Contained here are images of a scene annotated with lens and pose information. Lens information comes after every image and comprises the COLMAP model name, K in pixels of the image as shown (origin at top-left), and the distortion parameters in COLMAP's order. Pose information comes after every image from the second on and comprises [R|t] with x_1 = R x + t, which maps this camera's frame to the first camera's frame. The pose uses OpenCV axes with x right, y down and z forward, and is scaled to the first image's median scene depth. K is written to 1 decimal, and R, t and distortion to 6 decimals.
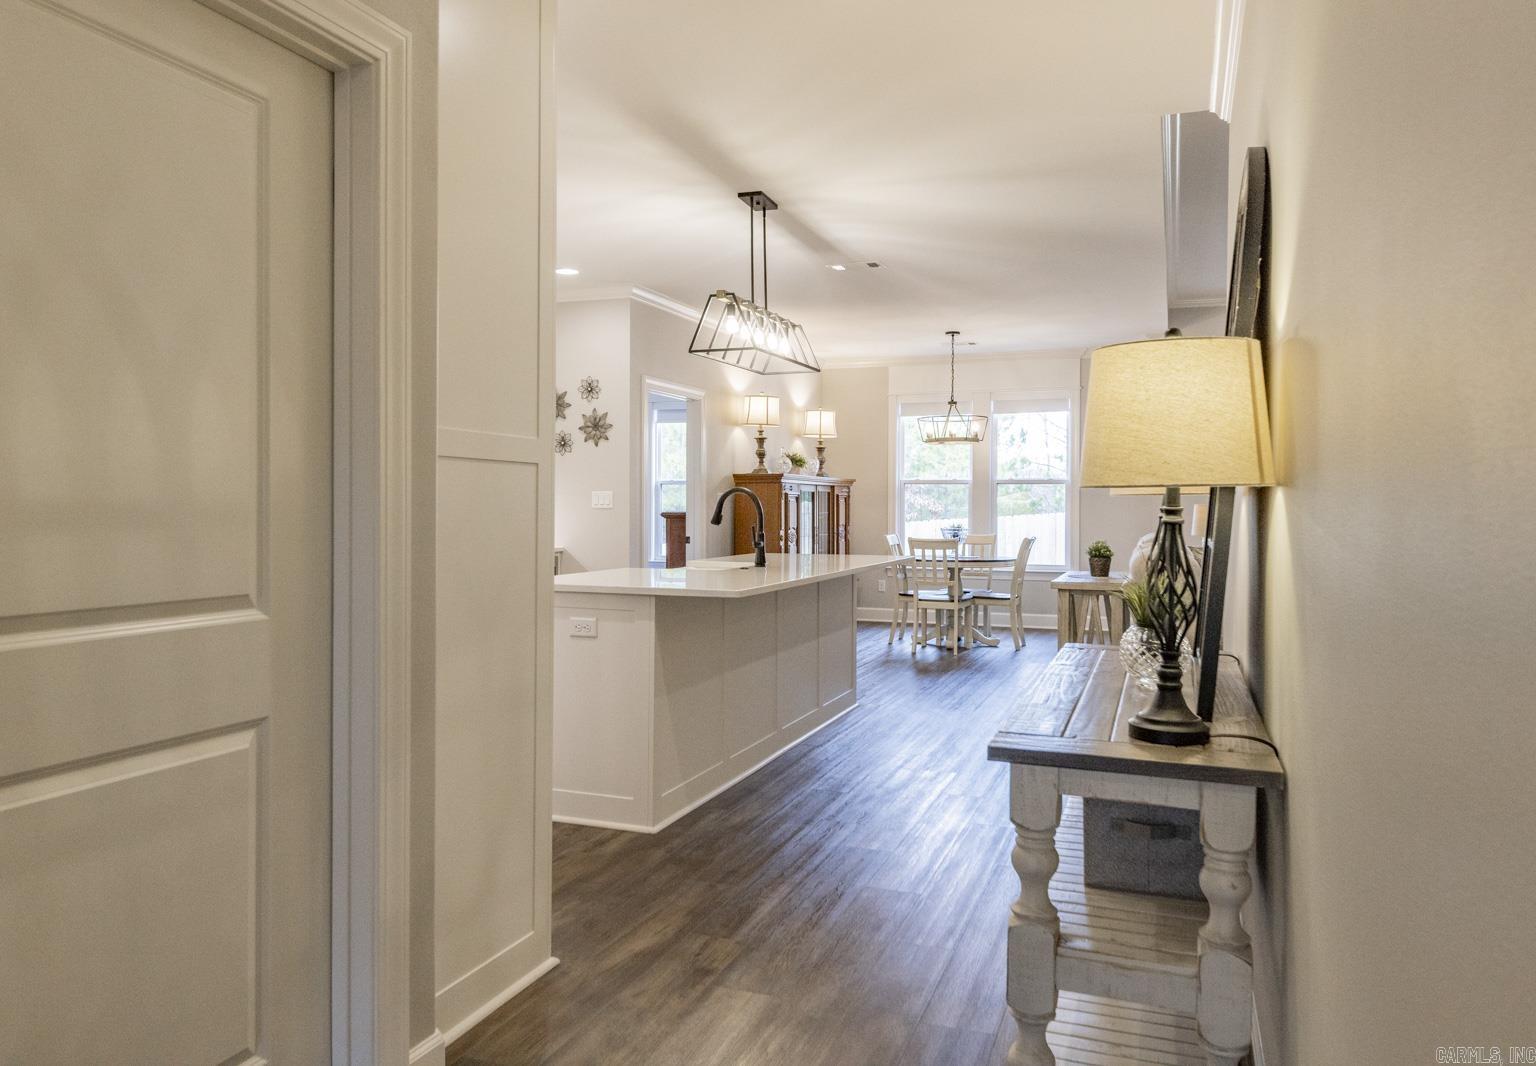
lens RADIAL K [[1090.0, 0, 767.6], [0, 1090.0, 498.8], [0, 0, 1]] dist [-0.026570, -0.000689]
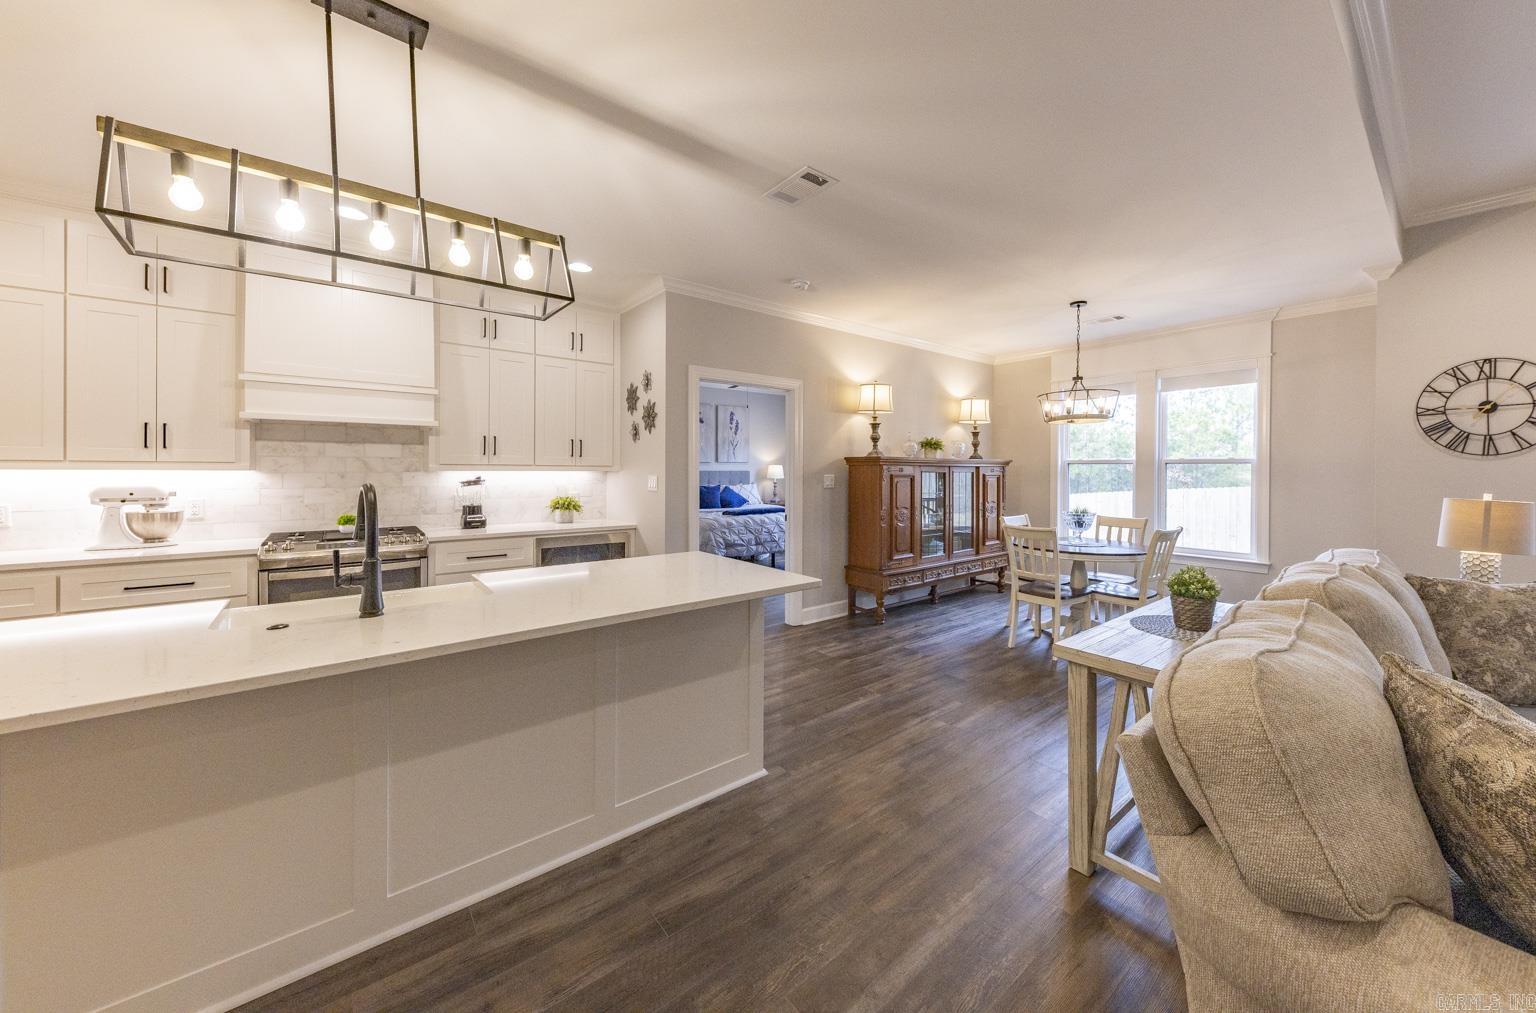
lens RADIAL K [[555.0, 0, 808.4], [0, 555.0, 472.8], [0, 0, 1]] dist [0.005820, -0.001367]
pose [[0.875197, 0.003417, -0.483754, 0.215059], [0.000477, 0.999968, 0.007927, -0.011849], [0.483766, -0.007169, 0.875168, 0.509388]]
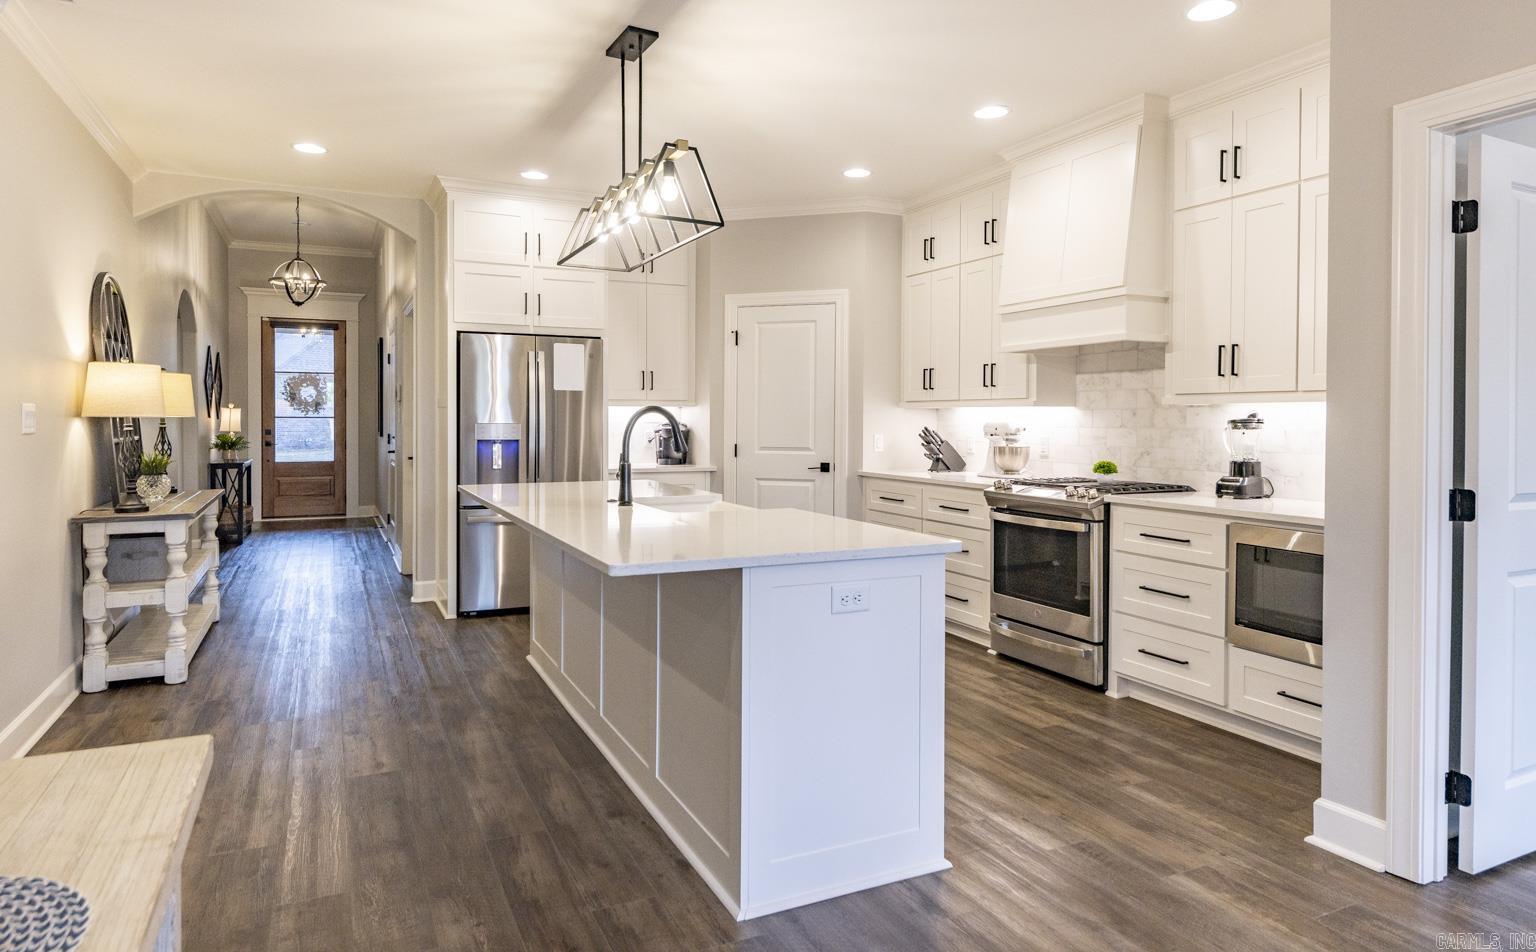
lens RADIAL K [[911.5, 0, 773.7], [0, 911.5, 427.9], [0, 0, 1]] dist [-0.005033, -0.000501]
pose [[-0.686193, -0.003745, -0.727410, 0.241982], [-0.005751, 0.999983, 0.000276, 0.003592], [0.727397, 0.004372, -0.686203, 0.924332]]
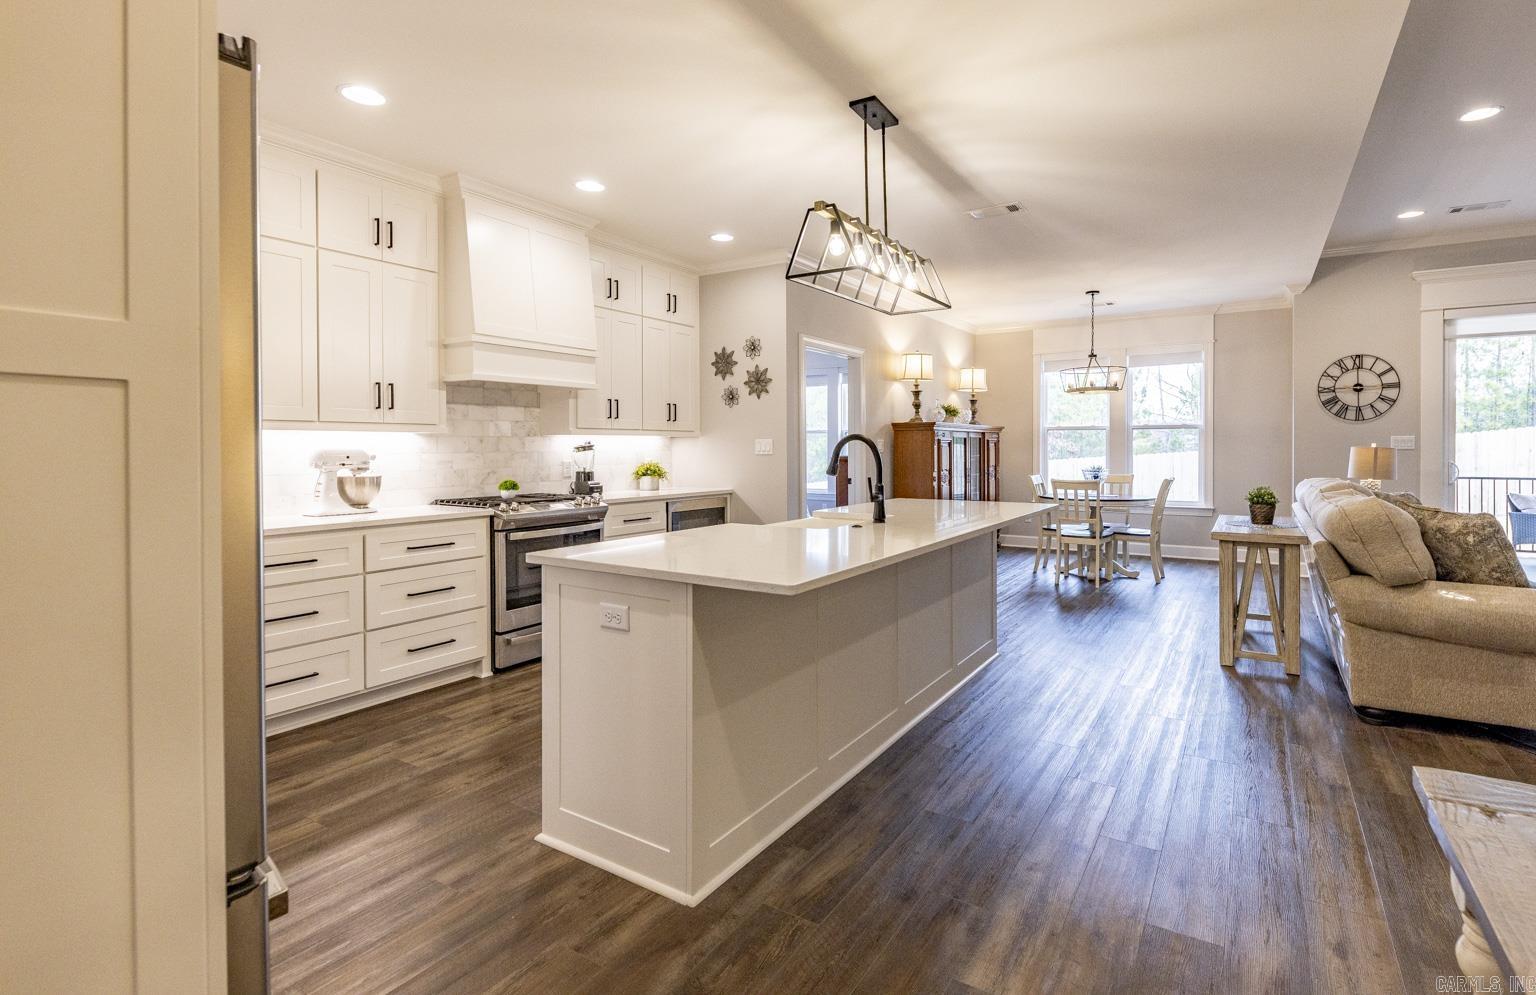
lens RADIAL K [[723.1, 0, 813.7], [0, 723.1, 452.2], [0, 0, 1]] dist [-0.000021, 0.001627]
pose [[0.982244, -0.005751, -0.187517, 0.031408], [0.008230, 0.999889, 0.012445, -0.002081], [0.187425, -0.013767, 0.982182, 0.244339]]
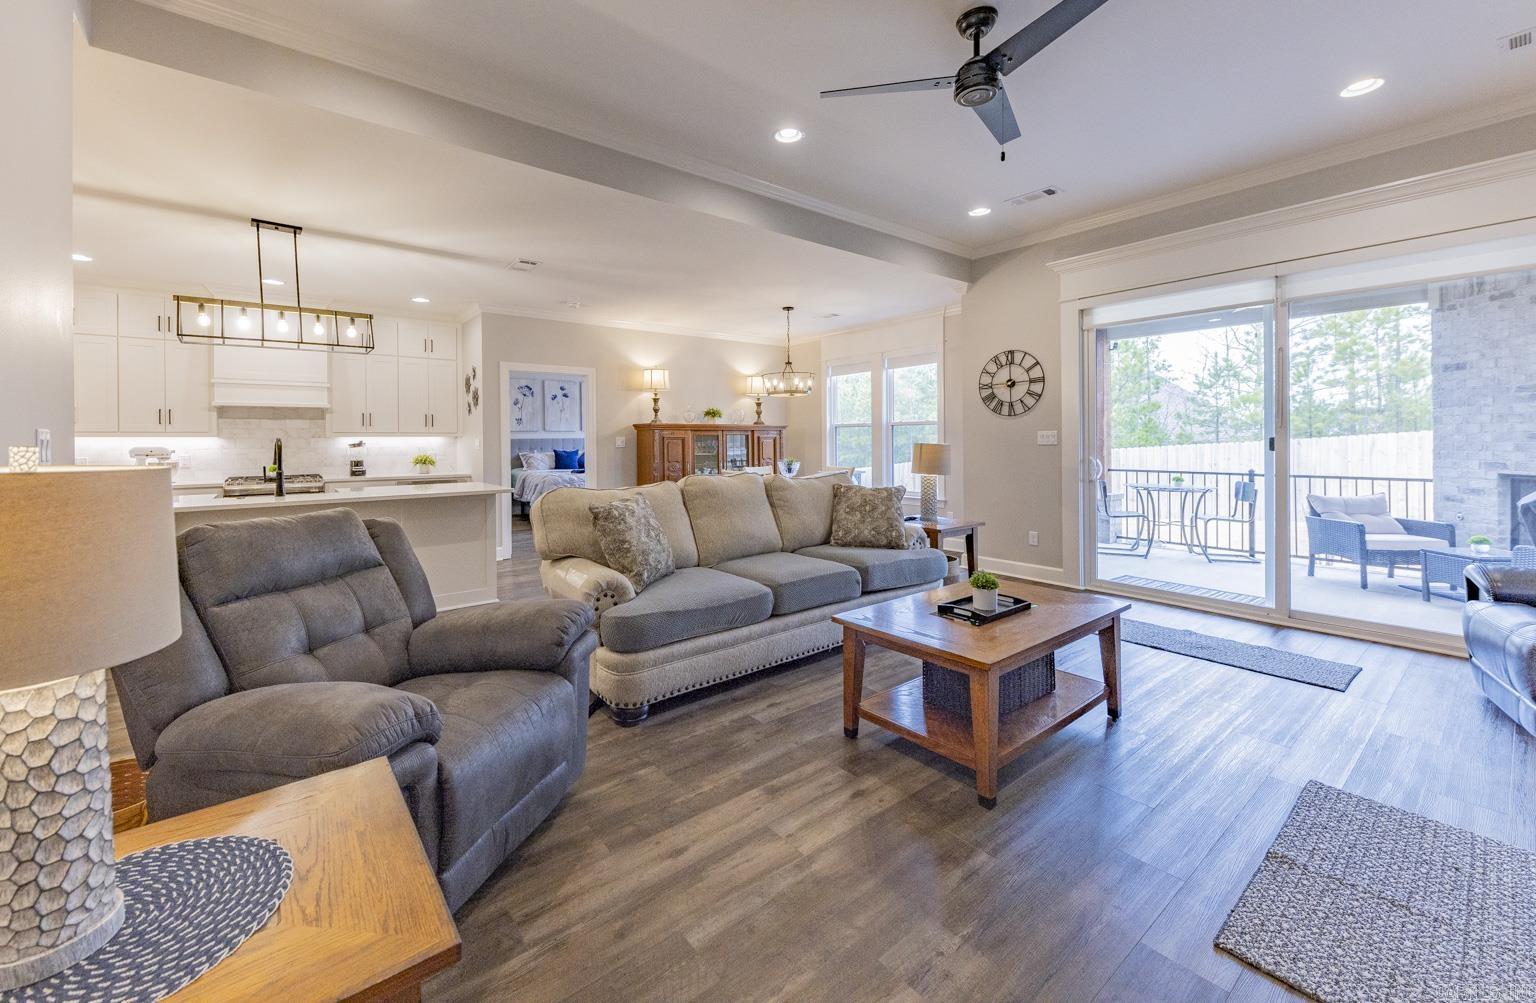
lens RADIAL K [[603.6, 0, 725.7], [0, 603.6, 444.4], [0, 0, 1]] dist [0.006637, 0.000029]
pose [[0.842580, -0.007282, -0.538522, 0.527849], [0.013526, 0.999879, 0.007642, -0.000264], [0.538401, -0.013723, 0.842577, 0.397539]]
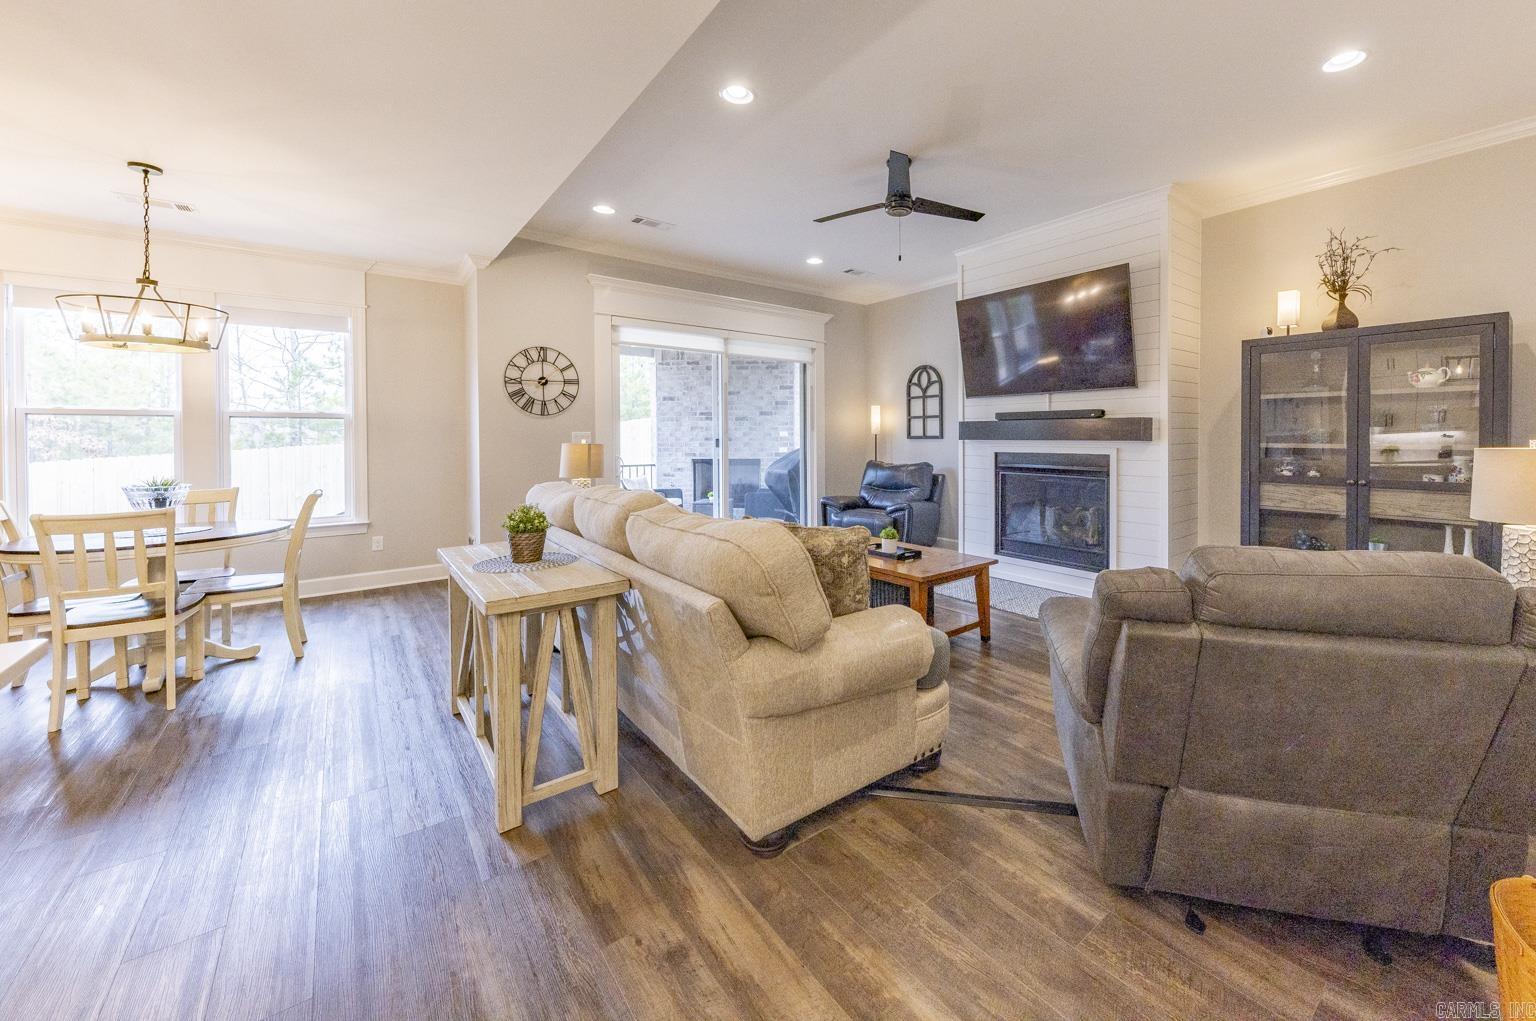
lens RADIAL K [[592.9, 0, 842.3], [0, 592.9, 445.1], [0, 0, 1]] dist [0.000821, -0.001610]
pose [[0.490542, -0.017286, 0.871246, 0.075352], [0.000076, 0.999804, 0.019793, -0.002789], [-0.871418, -0.009643, 0.490447, 0.533789]]
